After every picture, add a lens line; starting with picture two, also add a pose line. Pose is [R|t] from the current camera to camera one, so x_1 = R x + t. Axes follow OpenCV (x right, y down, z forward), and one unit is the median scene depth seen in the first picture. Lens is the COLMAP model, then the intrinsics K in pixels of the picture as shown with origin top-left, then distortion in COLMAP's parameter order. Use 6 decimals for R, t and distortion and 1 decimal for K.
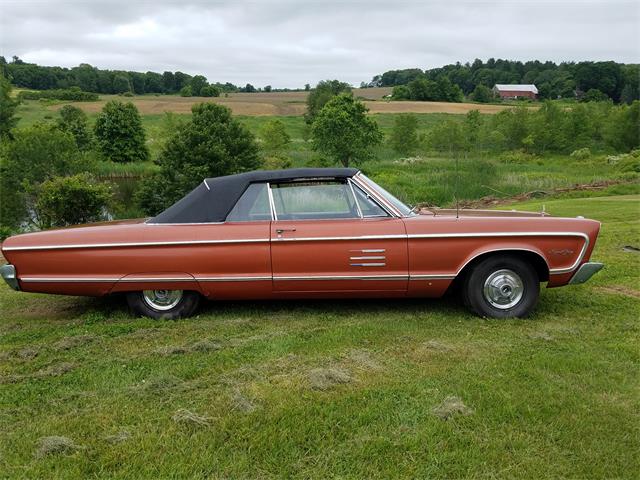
lens RADIAL K [[528.5, 0, 305.2], [0, 528.5, 259.5], [0, 0, 1]] dist [0.210238, -0.372711]
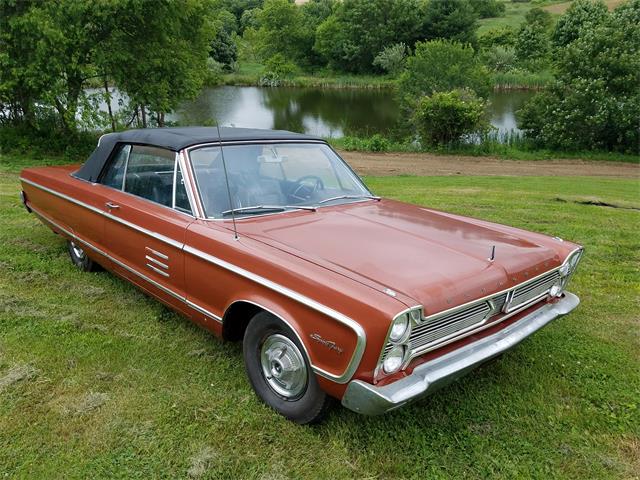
lens RADIAL K [[538.0, 0, 312.4], [0, 538.0, 254.6], [0, 0, 1]] dist [0.109029, -0.177713]
pose [[0.680257, 0.245974, -0.690469, 0.085007], [-0.136810, 0.968065, 0.210079, -0.021977], [0.720093, -0.048445, 0.692185, 0.065000]]
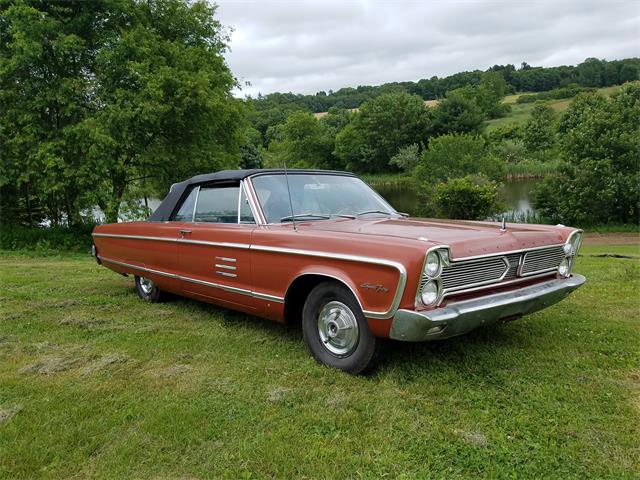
lens RADIAL K [[529.8, 0, 320.0], [0, 529.8, 249.2], [0, 0, 1]] dist [0.199610, -0.339949]
pose [[0.662967, 0.085046, -0.743803, 0.096234], [-0.096847, 0.994921, 0.027437, -0.007925], [0.742358, 0.053845, 0.667836, 0.052298]]
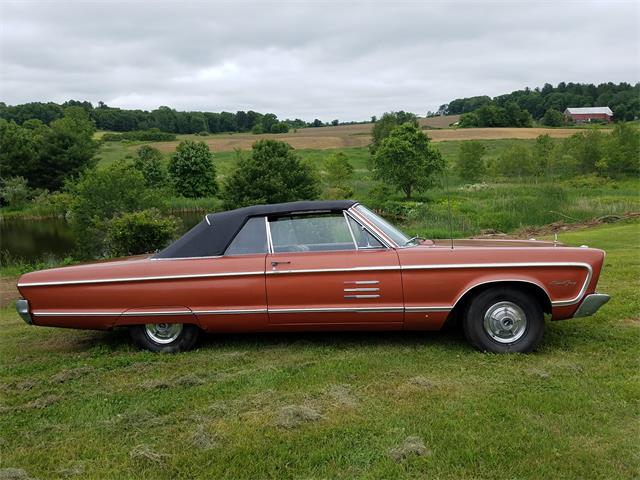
lens RADIAL K [[529.8, 0, 320.0], [0, 529.8, 249.2], [0, 0, 1]] dist [0.199610, -0.339949]
pose [[0.994496, -0.015757, -0.103583, 0.015196], [0.008093, 0.997225, -0.073999, -0.000618], [0.104461, 0.072753, 0.991864, 0.000326]]
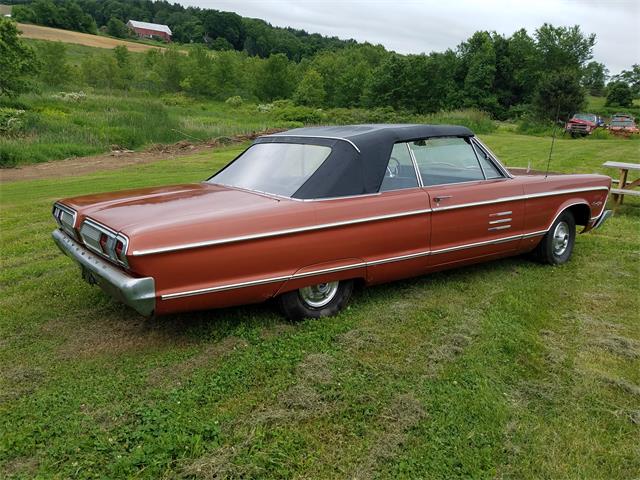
lens RADIAL K [[534.5, 0, 300.1], [0, 534.5, 262.2], [0, 0, 1]] dist [0.106431, -0.162685]
pose [[0.798062, -0.125200, 0.589425, -0.082994], [0.059163, 0.989731, 0.130124, -0.008578], [-0.599664, -0.068975, 0.797274, 0.042866]]
